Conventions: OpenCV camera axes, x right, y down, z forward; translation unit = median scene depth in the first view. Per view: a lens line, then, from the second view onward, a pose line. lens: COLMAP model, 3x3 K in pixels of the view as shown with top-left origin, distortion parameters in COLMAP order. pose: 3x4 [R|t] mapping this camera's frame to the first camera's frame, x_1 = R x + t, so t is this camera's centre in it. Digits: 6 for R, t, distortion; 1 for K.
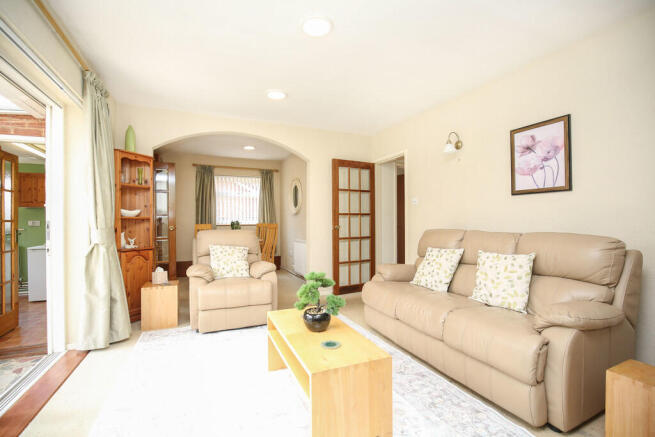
lens RADIAL K [[287.1, 0, 328.9], [0, 287.1, 222.0], [0, 0, 1]] dist [0.000122, 0.000011]
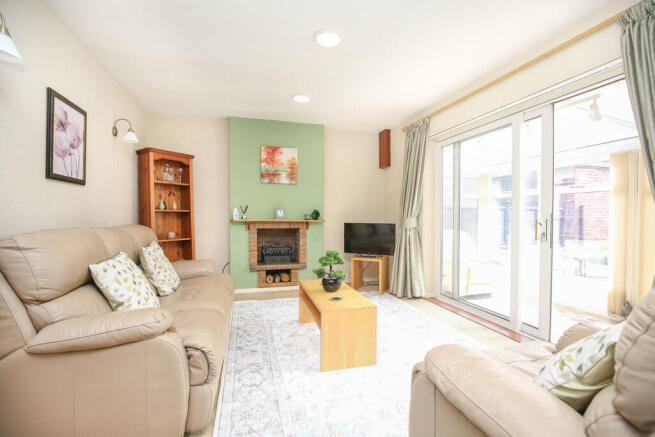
lens RADIAL K [[298.8, 0, 327.1], [0, 298.8, 217.3], [0, 0, 1]] dist [-0.003794, -0.000489]
pose [[-0.986890, 0.000864, 0.161392, -0.225616], [0.002200, 0.999965, 0.008099, -0.000394], [-0.161379, 0.008348, -0.986857, 2.172351]]
